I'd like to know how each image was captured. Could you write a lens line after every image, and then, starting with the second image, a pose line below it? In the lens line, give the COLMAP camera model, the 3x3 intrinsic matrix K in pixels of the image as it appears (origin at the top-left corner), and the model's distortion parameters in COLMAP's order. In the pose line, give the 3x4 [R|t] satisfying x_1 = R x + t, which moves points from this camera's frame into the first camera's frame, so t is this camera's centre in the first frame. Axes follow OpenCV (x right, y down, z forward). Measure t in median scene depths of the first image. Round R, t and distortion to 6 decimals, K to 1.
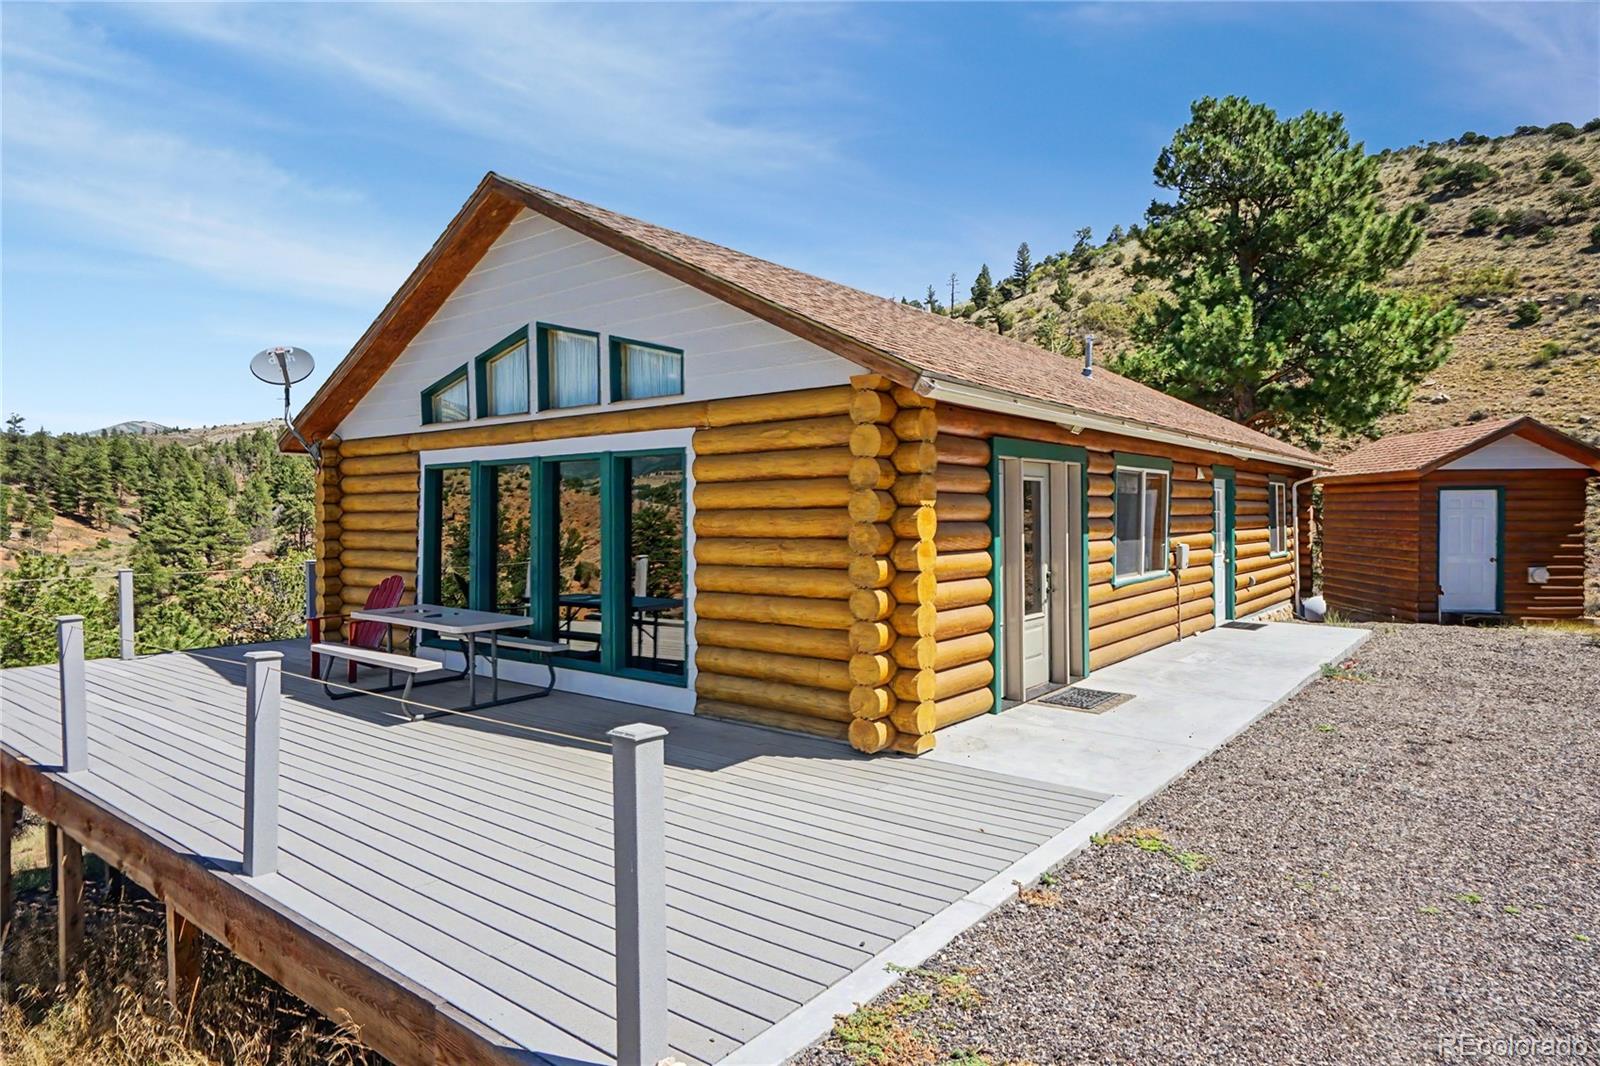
lens RADIAL K [[929.4, 0, 797.9], [0, 929.4, 523.3], [0, 0, 1]] dist [0.004763, 0.001844]
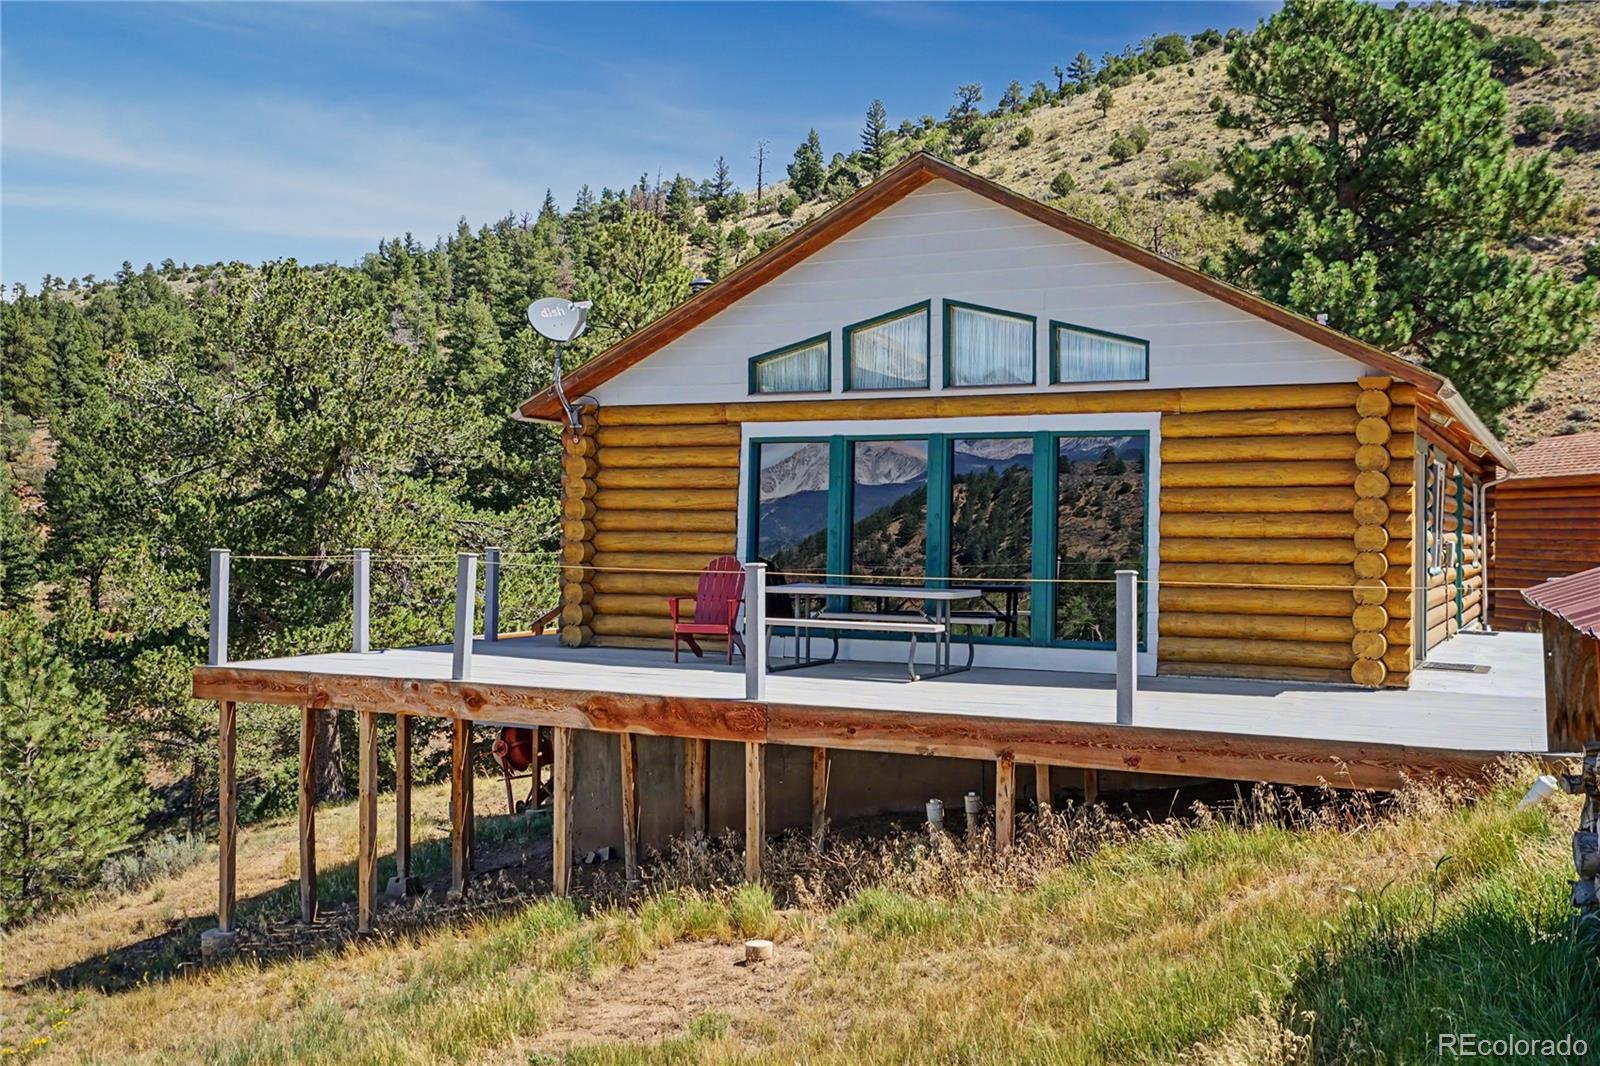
lens RADIAL K [[1588.1, 0, 792.2], [0, 1588.1, 530.9], [0, 0, 1]] dist [-0.002850, 0.000000]
pose [[0.978323, 0.017348, 0.206357, -0.283660], [-0.014676, 0.999788, -0.014473, 0.021525], [-0.206565, 0.011131, 0.978370, -0.227110]]
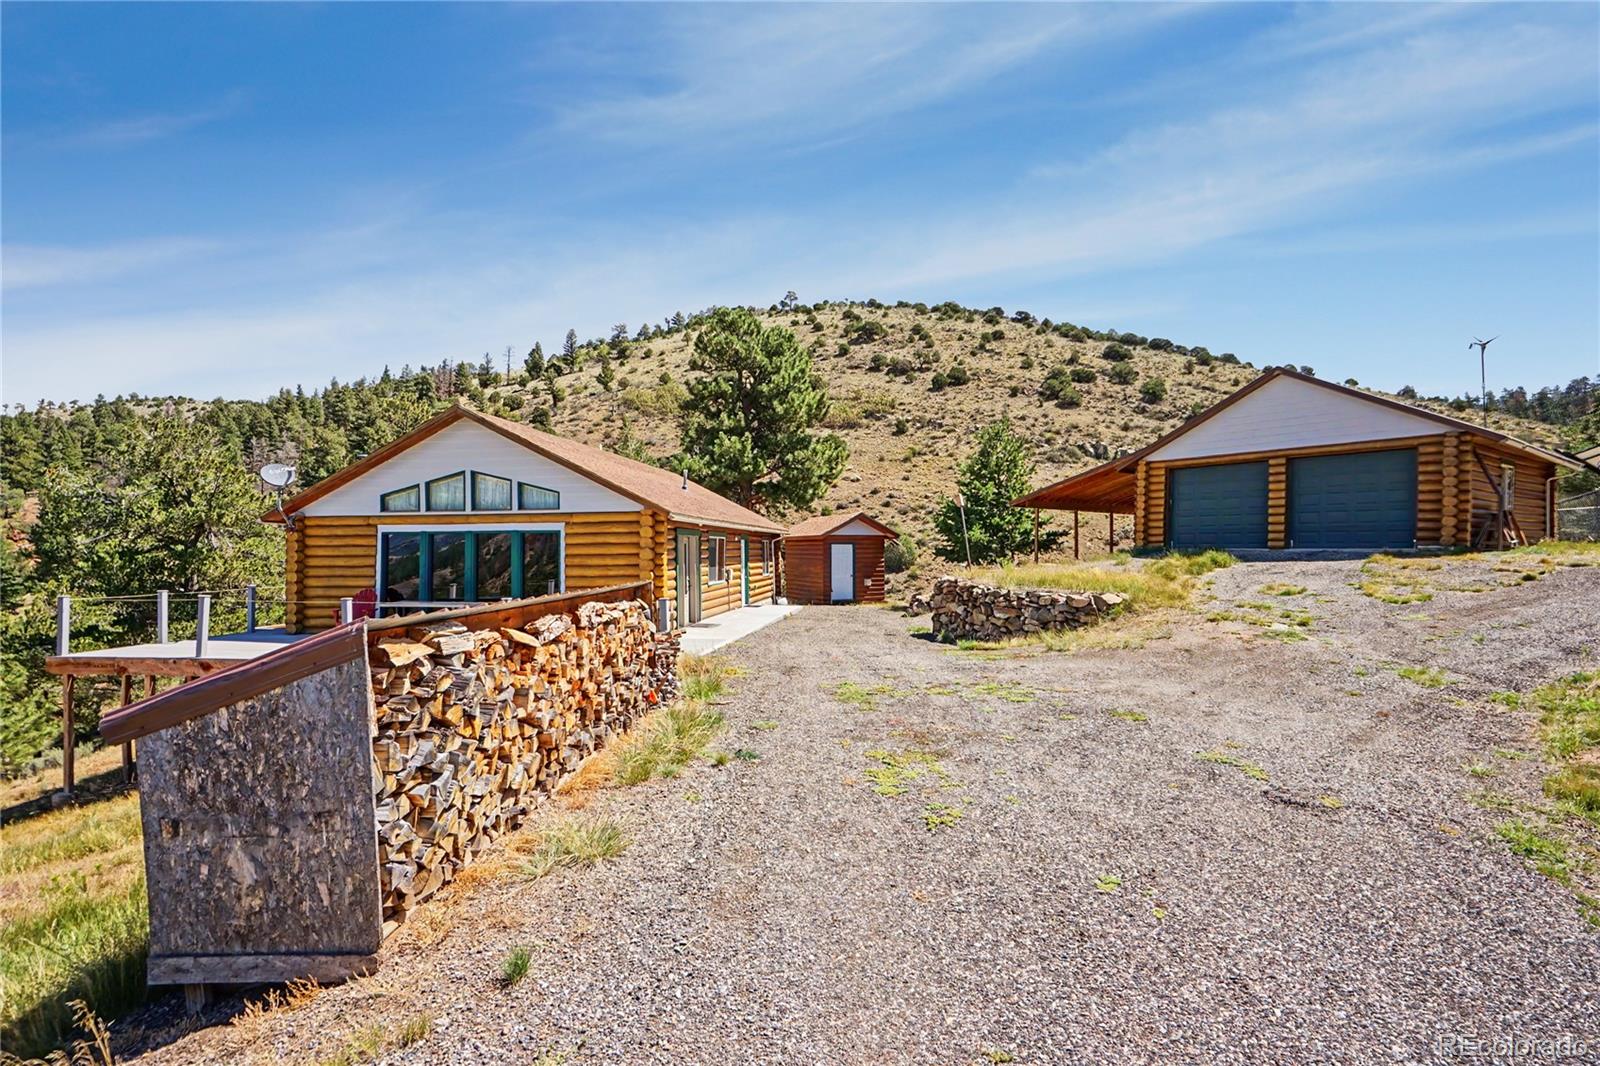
lens RADIAL K [[800.4, 0, 800.2], [0, 800.4, 536.2], [0, 0, 1]] dist [-0.003079, 0.003305]
pose [[0.864938, 0.009627, 0.501787, -0.200949], [0.006906, 0.999493, -0.031080, 0.001782], [-0.501831, 0.030348, 0.864433, -0.372646]]
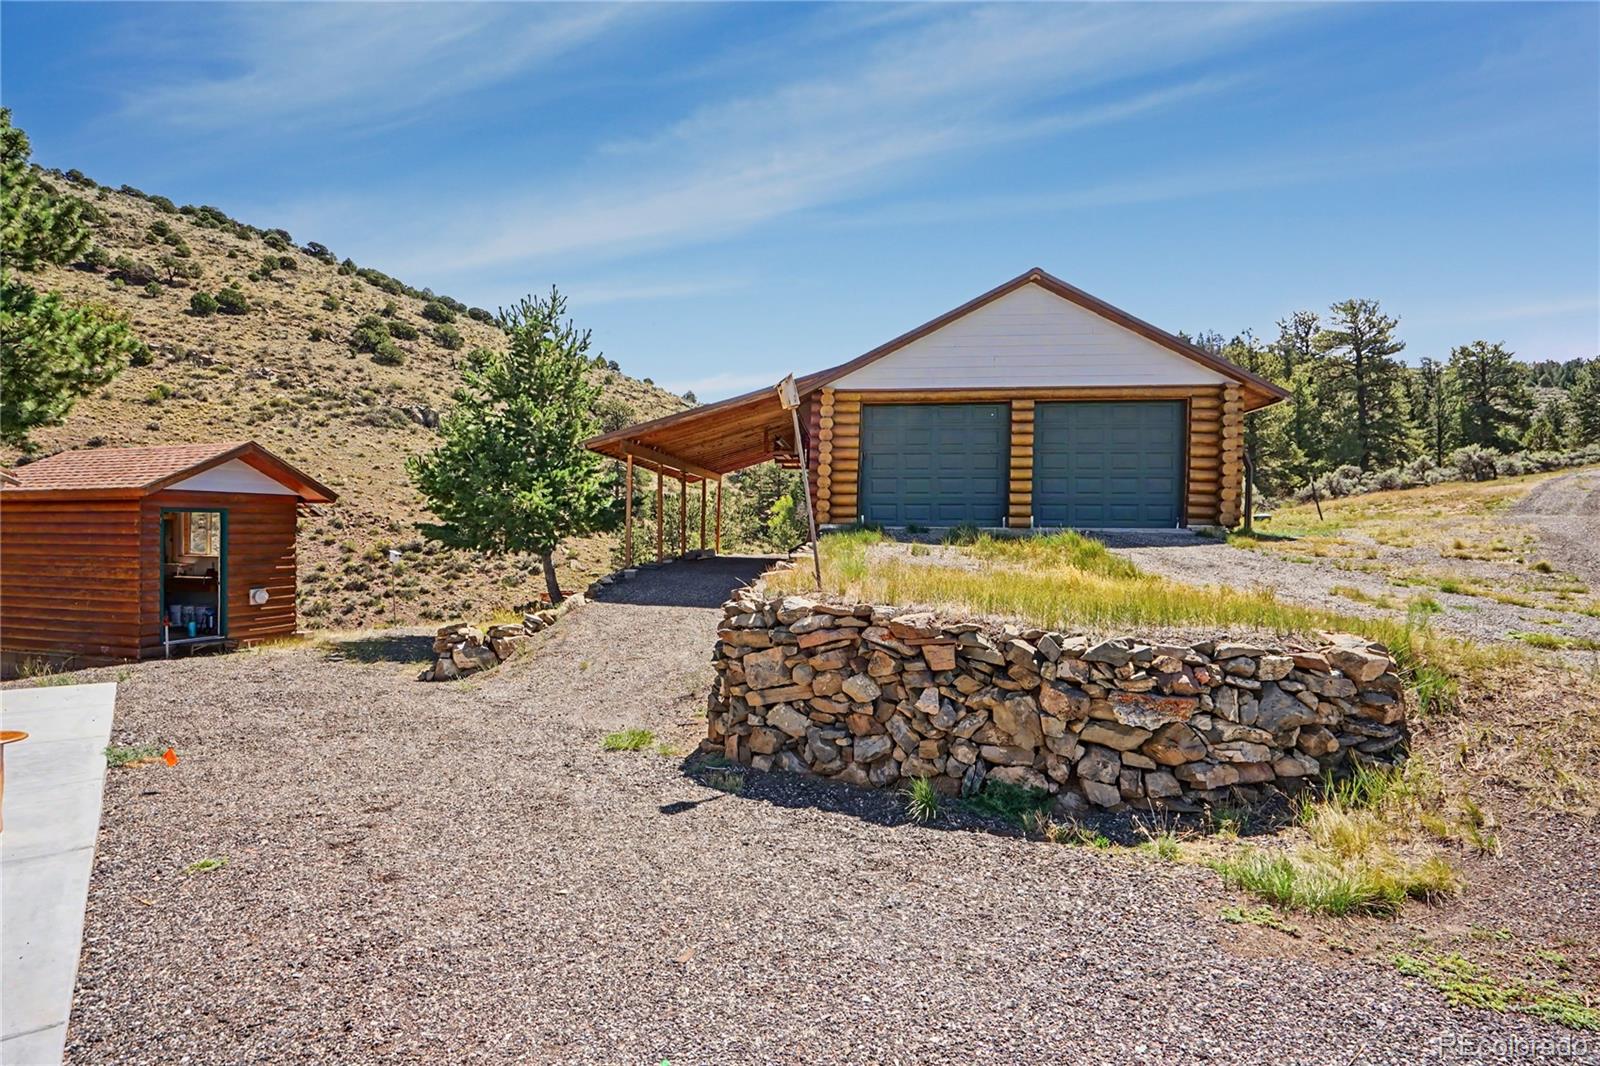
lens RADIAL K [[821.5, 0, 792.2], [0, 821.5, 532.2], [0, 0, 1]] dist [0.000422, 0.002825]
pose [[0.225564, 0.003989, 0.974220, 0.026539], [0.009462, 0.999935, -0.006285, -0.002557], [-0.974182, 0.010636, 0.225512, 0.138745]]
